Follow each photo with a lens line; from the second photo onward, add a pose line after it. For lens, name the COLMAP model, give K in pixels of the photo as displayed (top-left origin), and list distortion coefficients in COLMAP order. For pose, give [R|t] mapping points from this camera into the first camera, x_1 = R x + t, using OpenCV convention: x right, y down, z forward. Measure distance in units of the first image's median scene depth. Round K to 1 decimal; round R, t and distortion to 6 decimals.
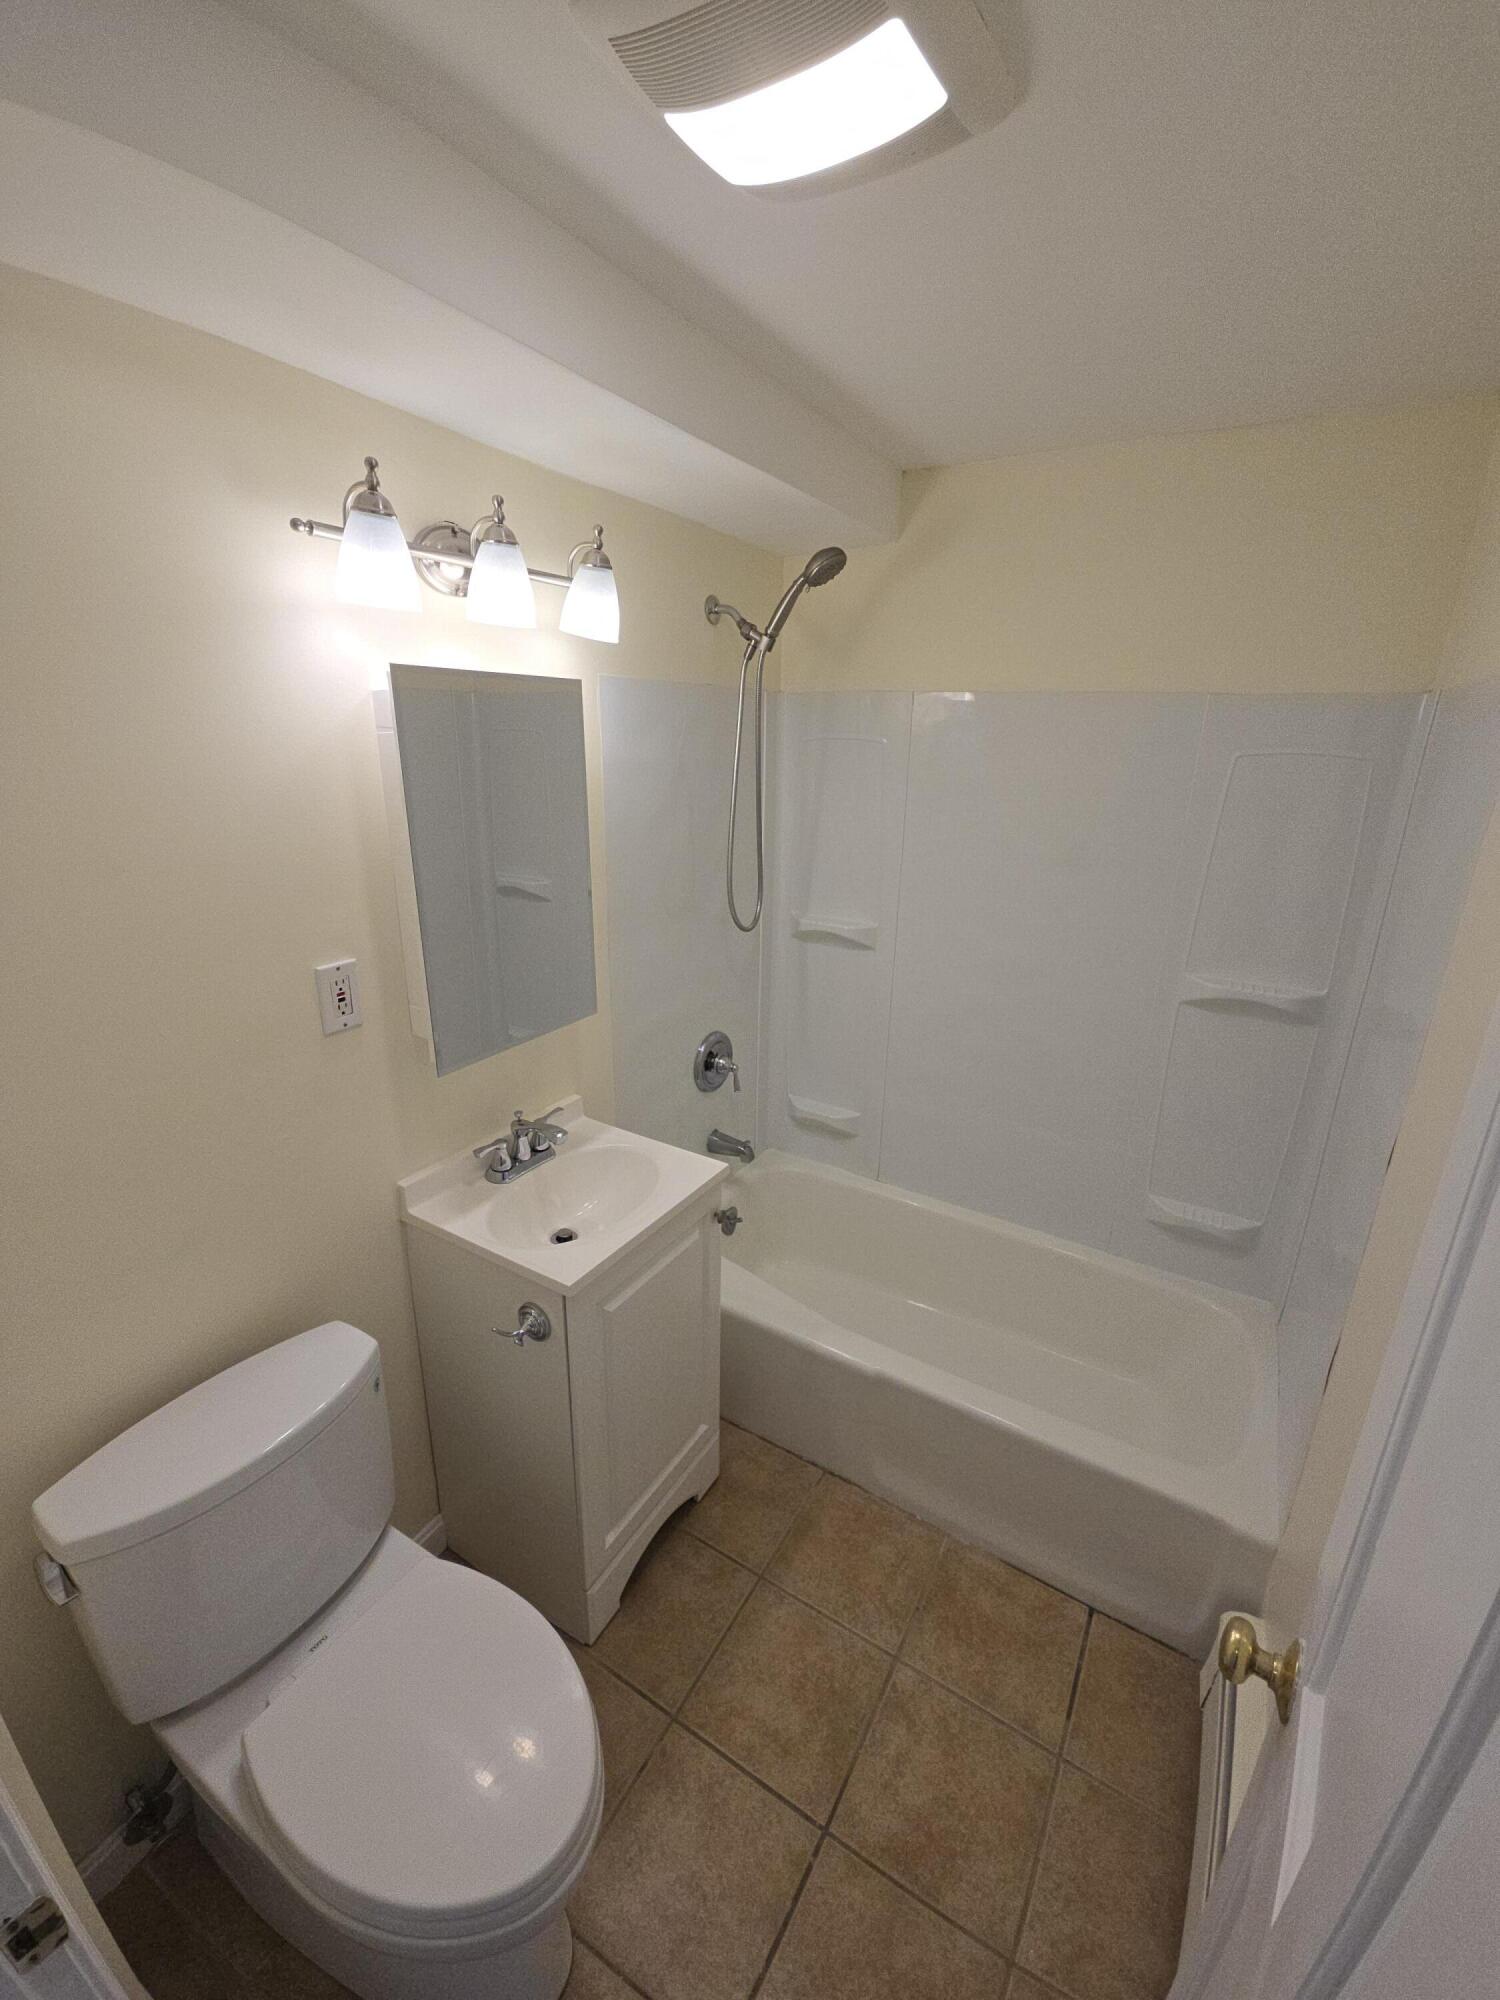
lens RADIAL K [[823.4, 0, 750.0], [0, 823.4, 1000.0], [0, 0, 1]] dist [0.036406, -0.020116]
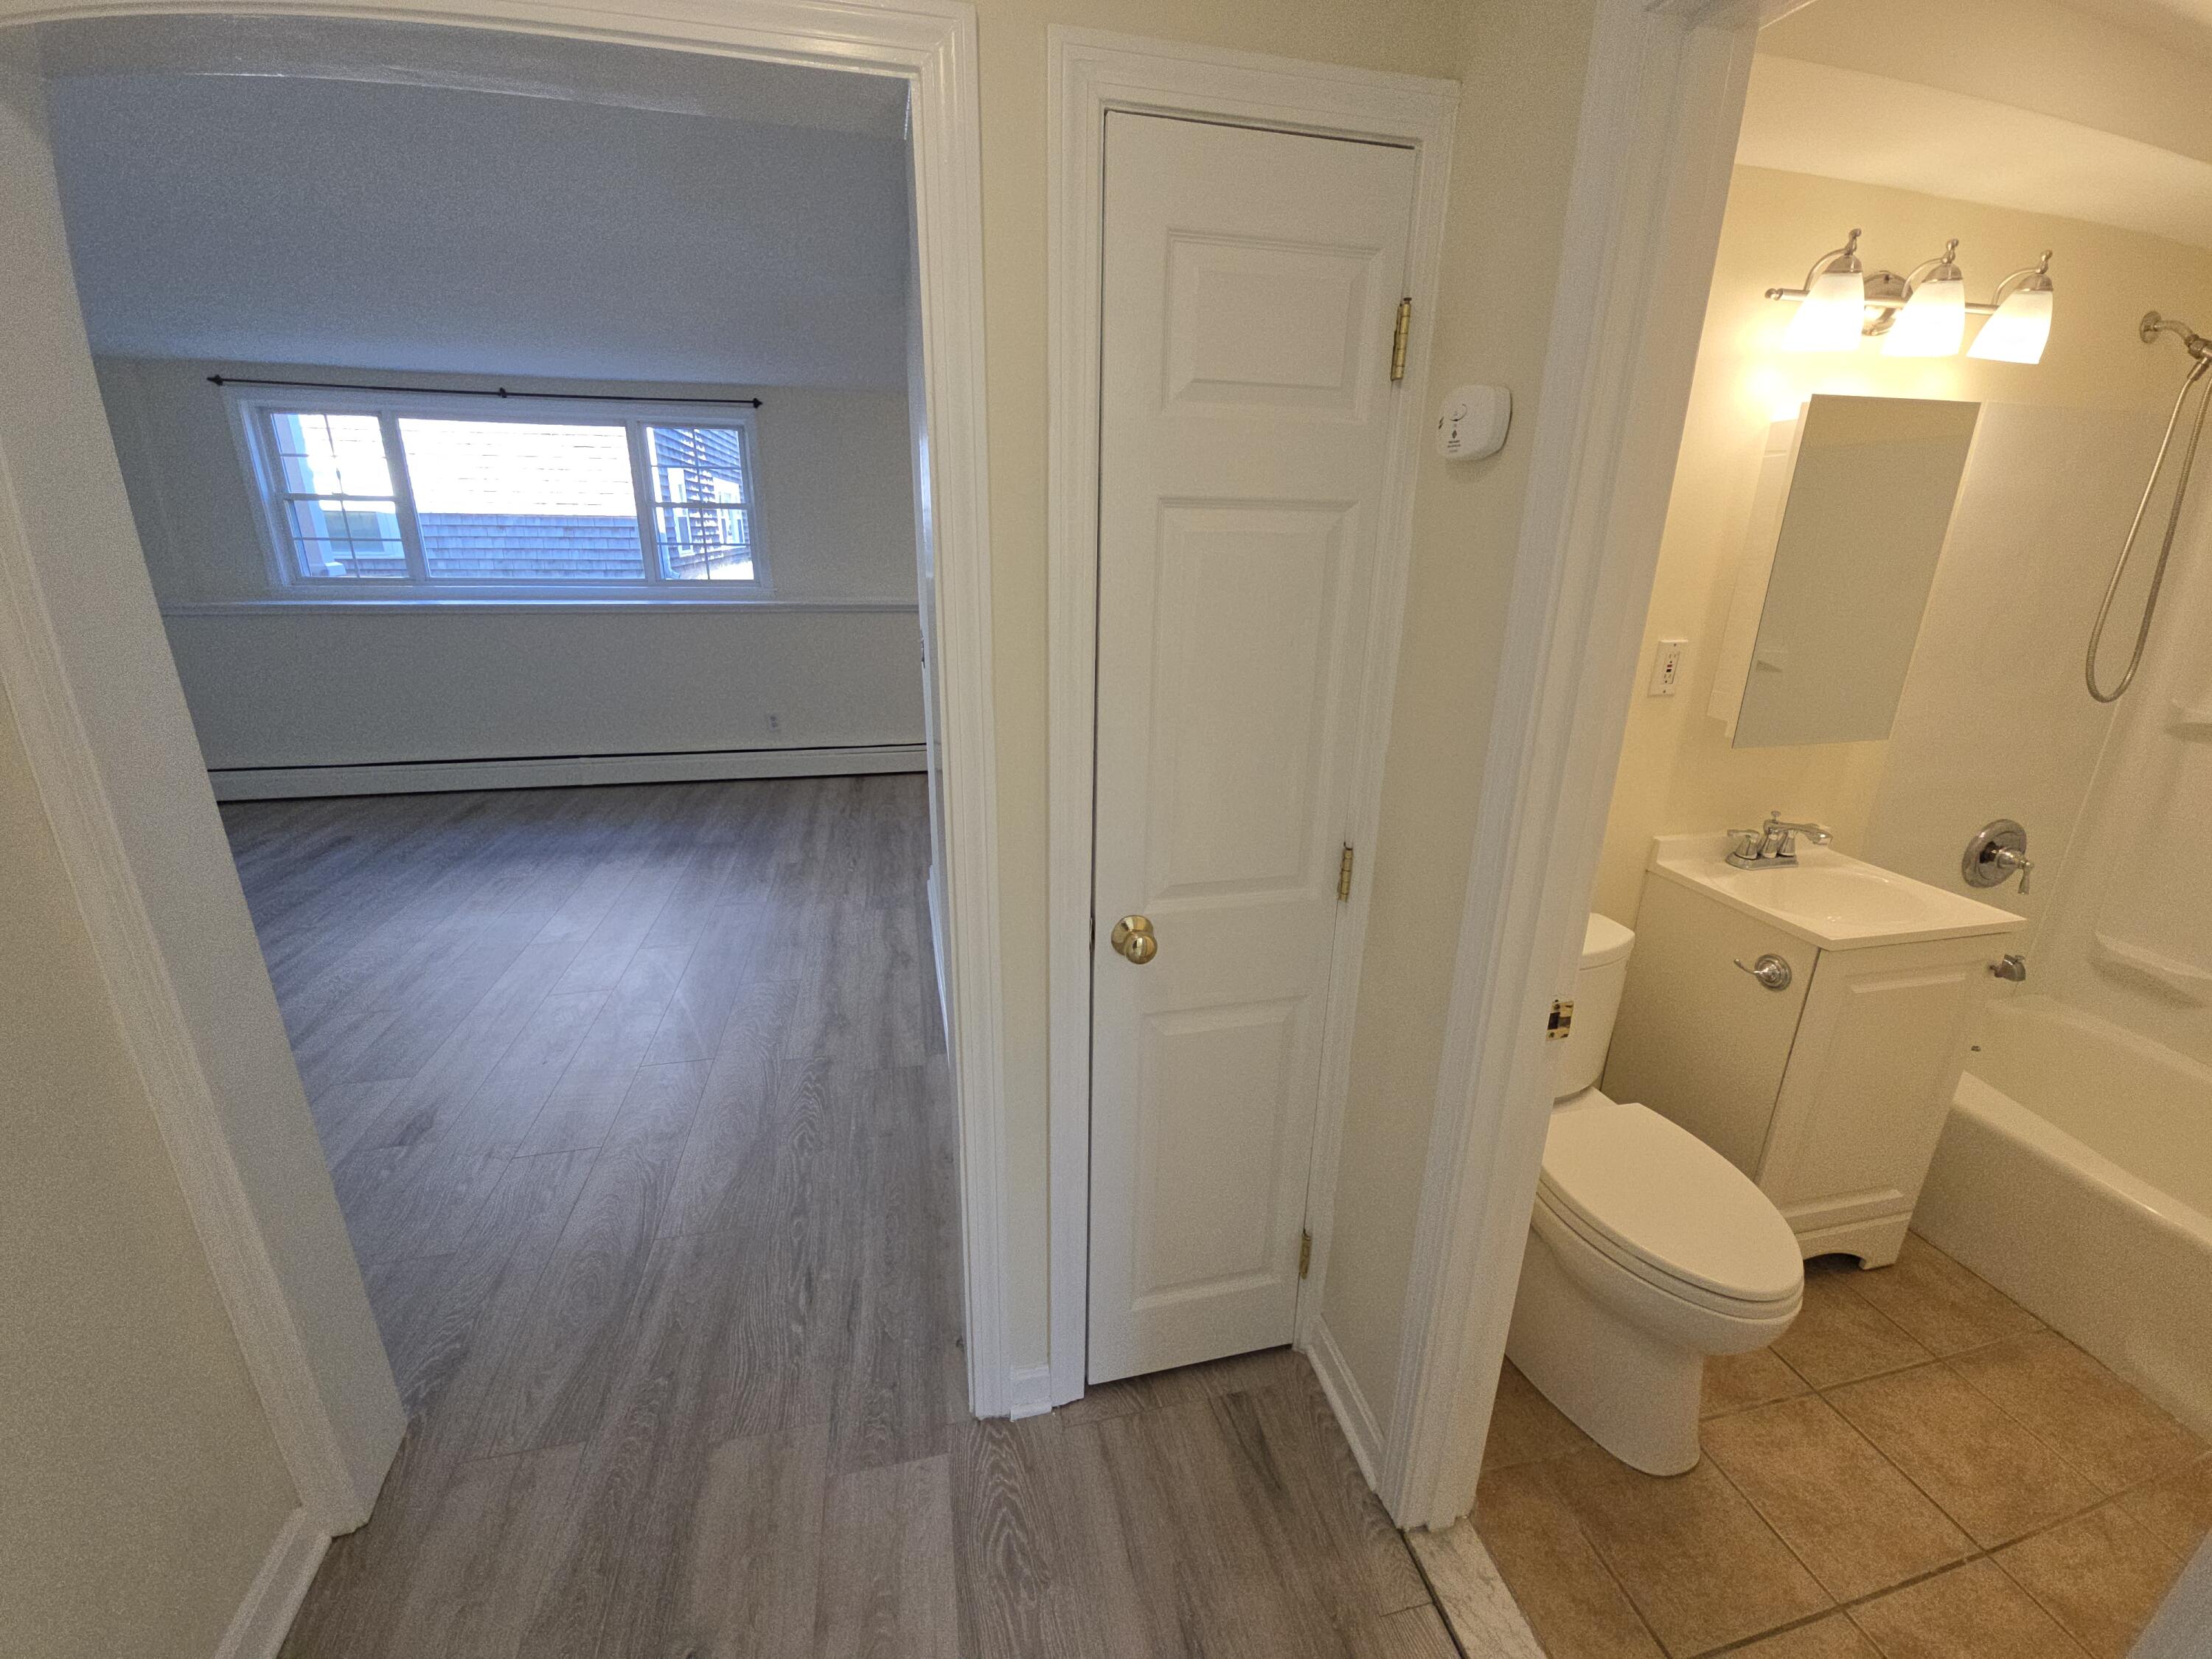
lens RADIAL K [[895.6, 0, 1103.9], [0, 895.6, 823.8], [0, 0, 1]] dist [0.034104, -0.020535]
pose [[0.703407, 0.209240, -0.679292, -0.095413], [-0.216942, 0.973287, 0.075156, 0.272862], [0.676872, 0.094502, 0.730010, -0.505443]]
